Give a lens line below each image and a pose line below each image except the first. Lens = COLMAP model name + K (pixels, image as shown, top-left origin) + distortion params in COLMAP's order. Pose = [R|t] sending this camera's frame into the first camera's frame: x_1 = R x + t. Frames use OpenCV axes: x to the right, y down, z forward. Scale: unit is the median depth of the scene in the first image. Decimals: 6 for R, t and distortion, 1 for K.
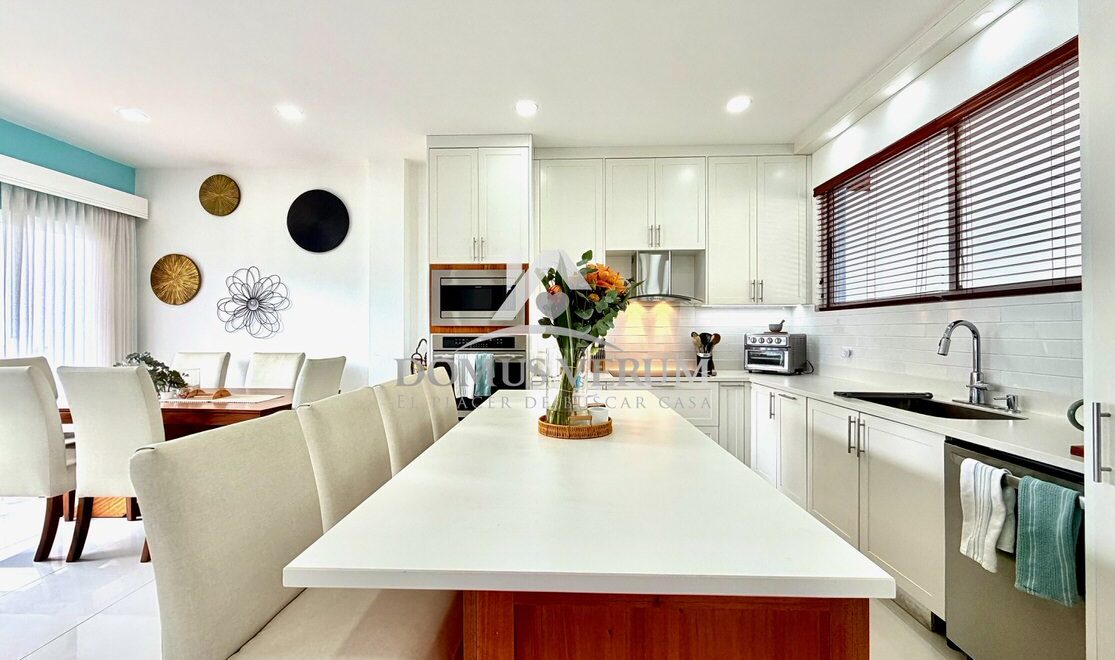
lens RADIAL K [[445.5, 0, 554.3], [0, 445.5, 331.9], [0, 0, 1]] dist [0.002319, -0.000632]
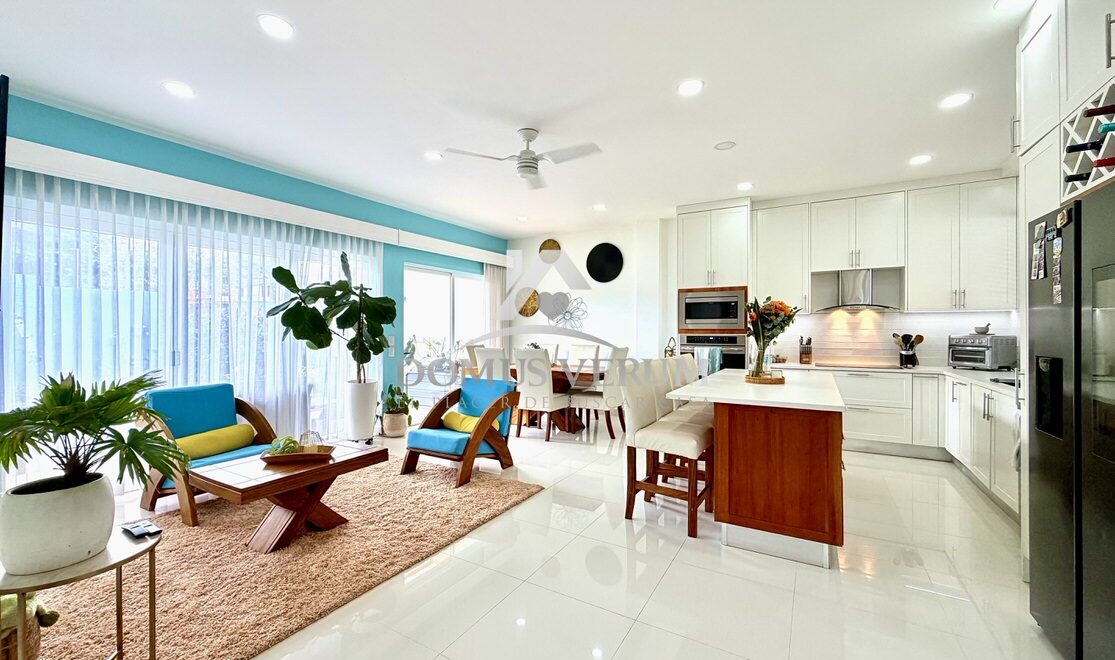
lens RADIAL K [[445.5, 0, 551.3], [0, 445.5, 331.2], [0, 0, 1]] dist [0.002319, -0.000632]
pose [[0.878255, 0.001753, -0.478190, 0.073259], [-0.001887, 0.999998, 0.000200, -0.004914], [0.478190, 0.000727, 0.878256, -0.561508]]
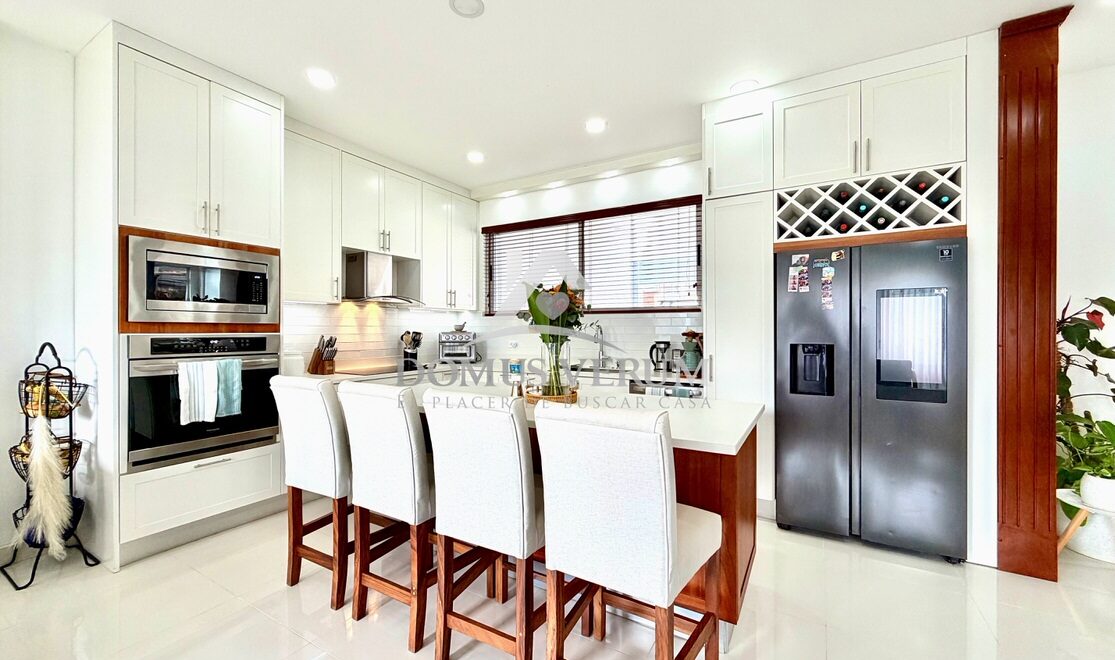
lens RADIAL K [[445.5, 0, 549.7], [0, 445.5, 332.8], [0, 0, 1]] dist [0.002319, -0.000632]
pose [[0.479418, -0.003418, 0.877580, -0.536373], [0.000229, 0.999993, 0.003769, 0.000525], [-0.877587, -0.001606, 0.479415, 0.148288]]
